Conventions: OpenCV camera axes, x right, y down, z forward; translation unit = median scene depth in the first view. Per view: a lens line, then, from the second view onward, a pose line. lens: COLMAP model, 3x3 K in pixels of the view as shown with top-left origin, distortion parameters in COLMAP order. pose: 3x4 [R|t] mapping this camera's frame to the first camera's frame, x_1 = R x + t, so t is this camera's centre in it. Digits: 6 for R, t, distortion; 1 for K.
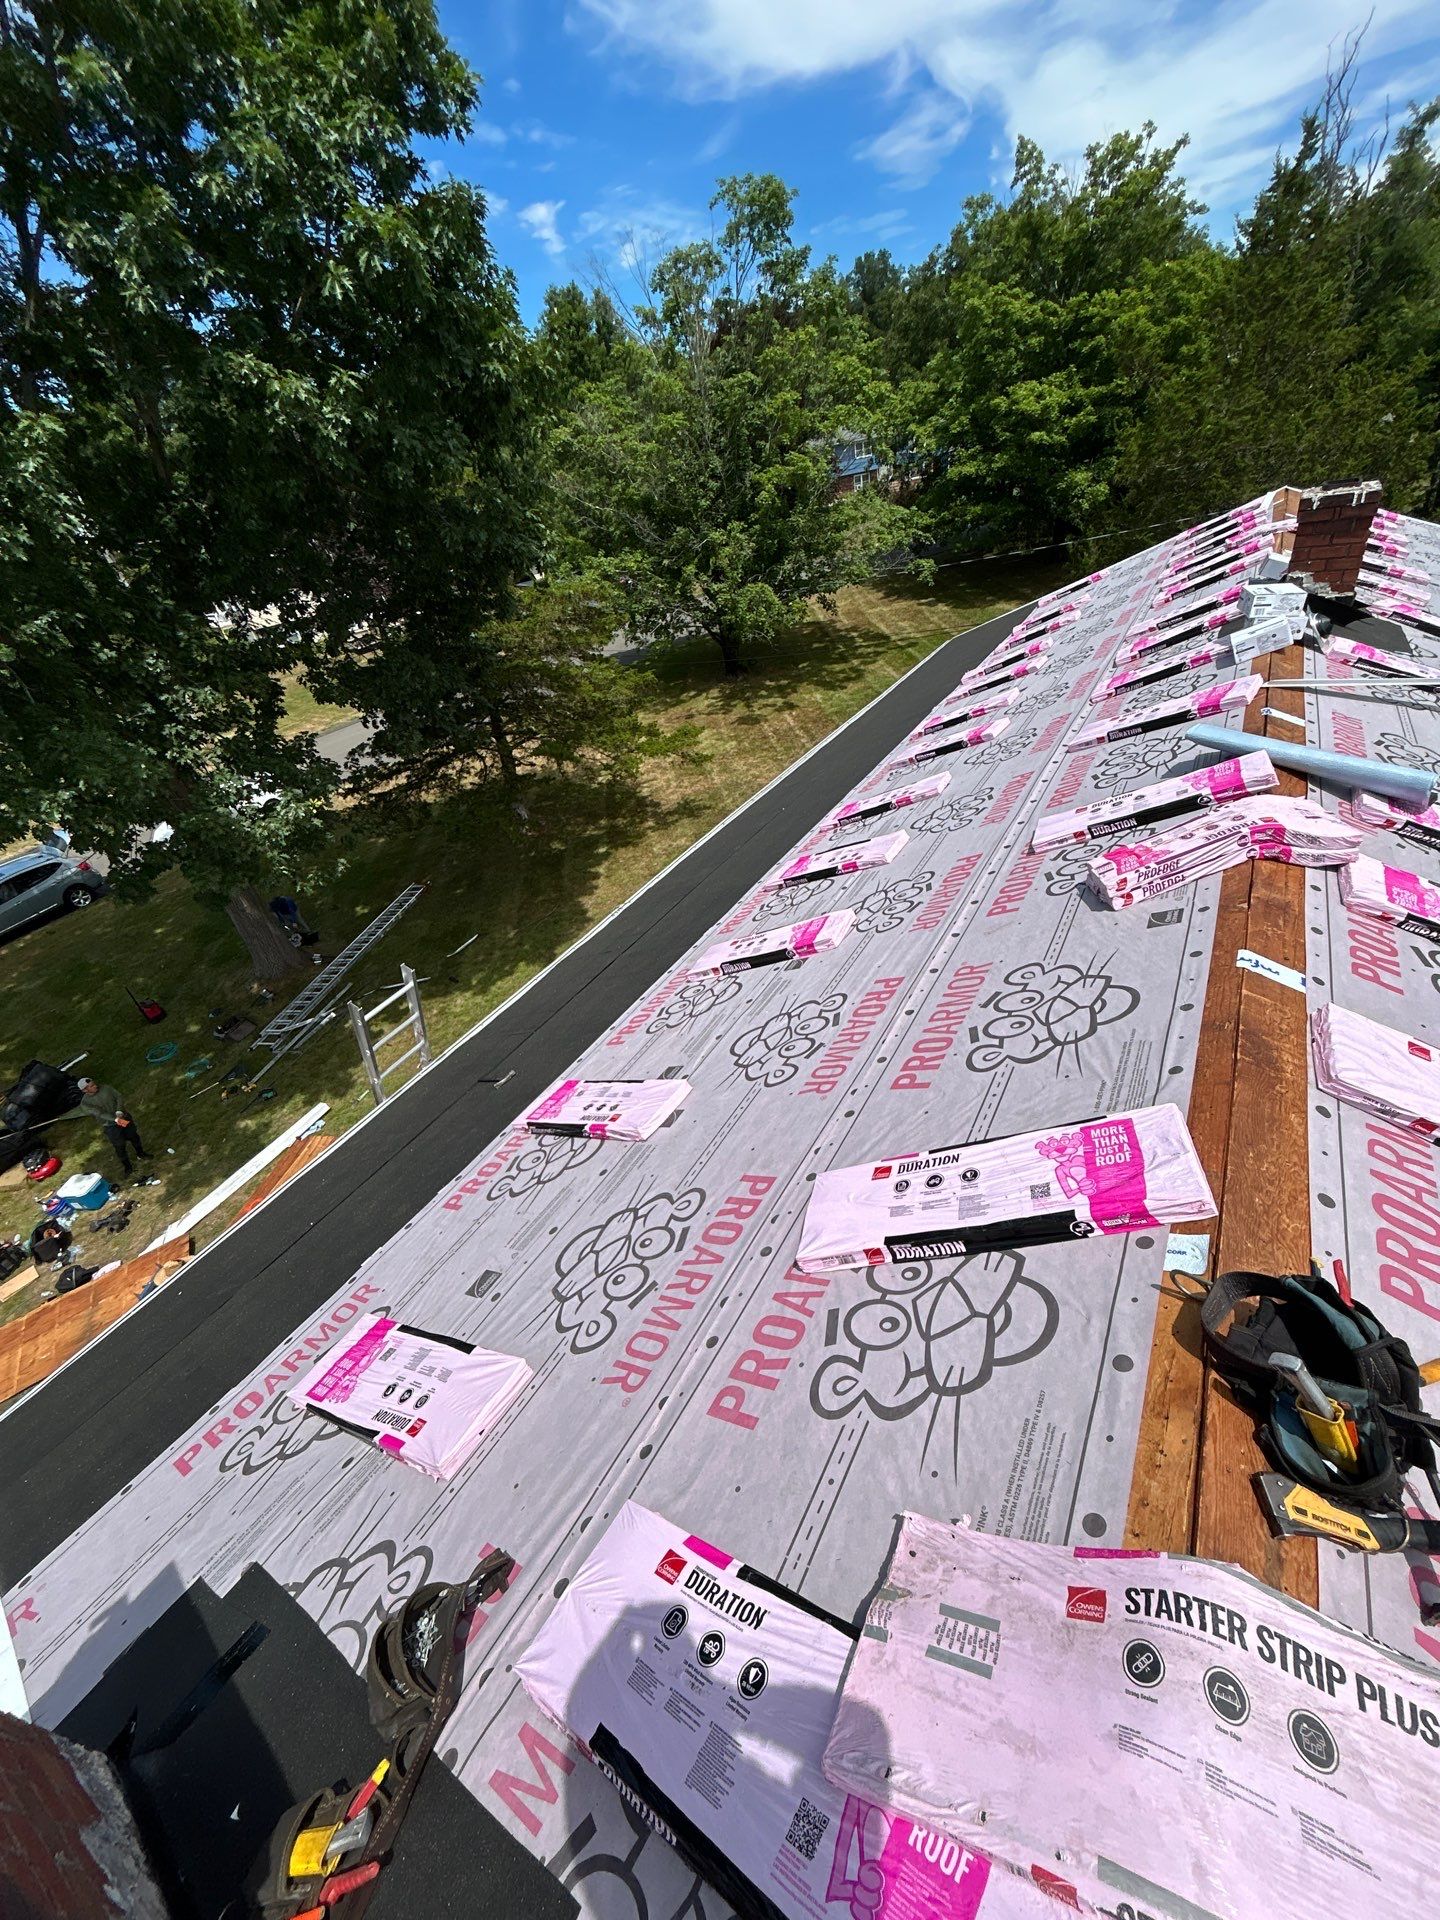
lens RADIAL K [[776.8, 0, 722.3], [0, 776.8, 953.2], [0, 0, 1]] dist [0.005490, 0.000473]
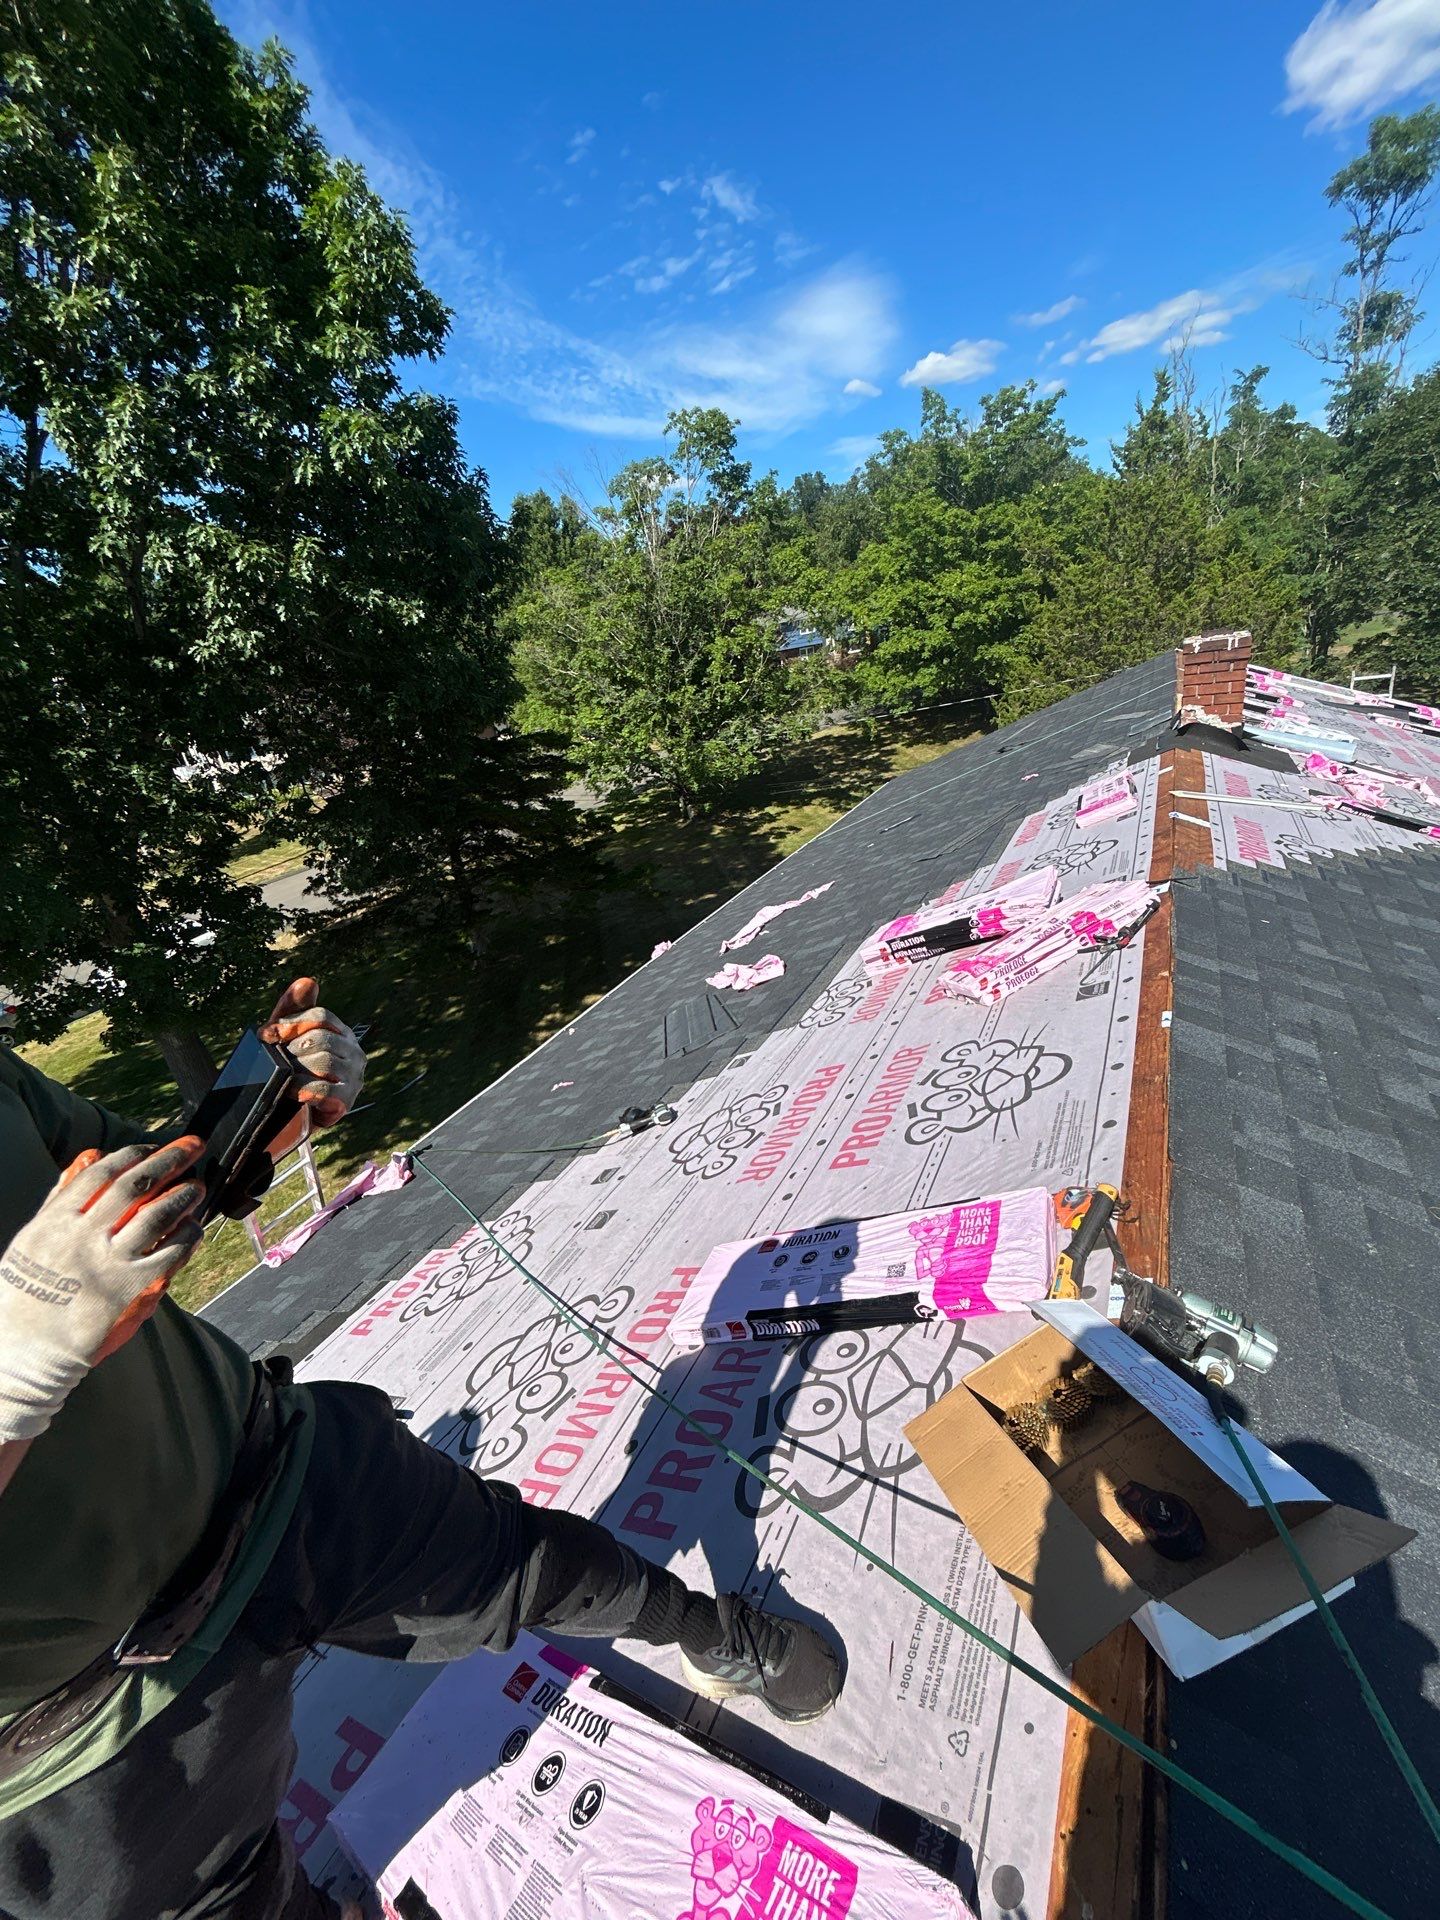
lens RADIAL K [[776.8, 0, 724.4], [0, 776.8, 964.3], [0, 0, 1]] dist [0.005490, 0.000473]
pose [[0.998640, -0.015177, 0.049882, 0.043079], [0.023437, 0.985264, -0.169430, 0.083698], [-0.046575, 0.170368, 0.984279, 0.022994]]
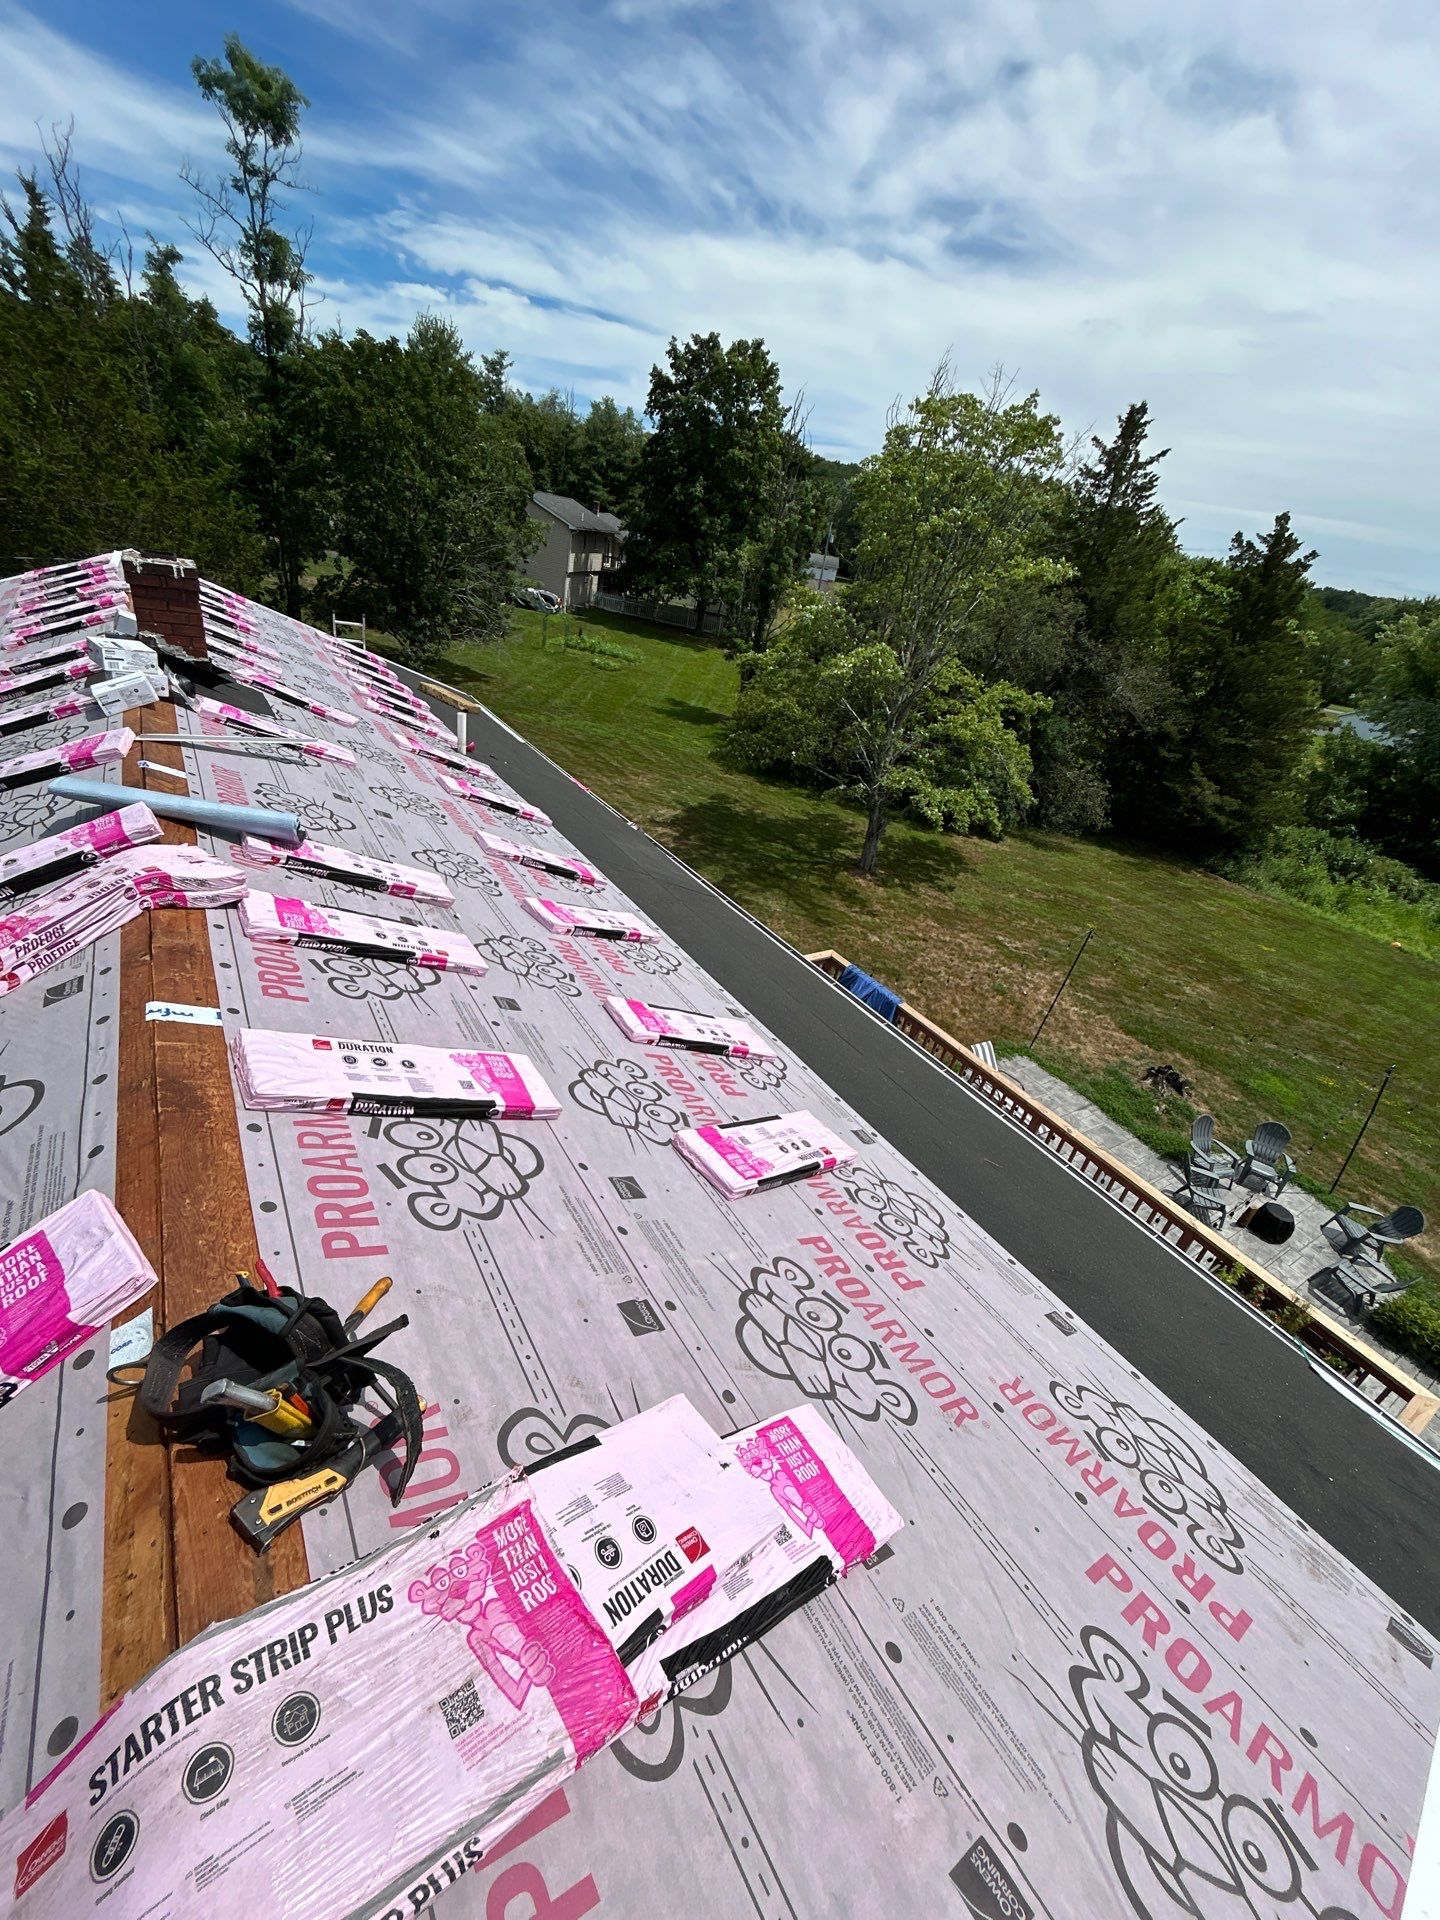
lens RADIAL K [[776.8, 0, 720.1], [0, 776.8, 951.7], [0, 0, 1]] dist [0.005490, 0.000473]
pose [[0.412557, -0.214809, 0.885242, 0.103738], [0.276012, 0.955593, 0.103247, 0.028023], [-0.868110, 0.201742, 0.453526, -0.062340]]
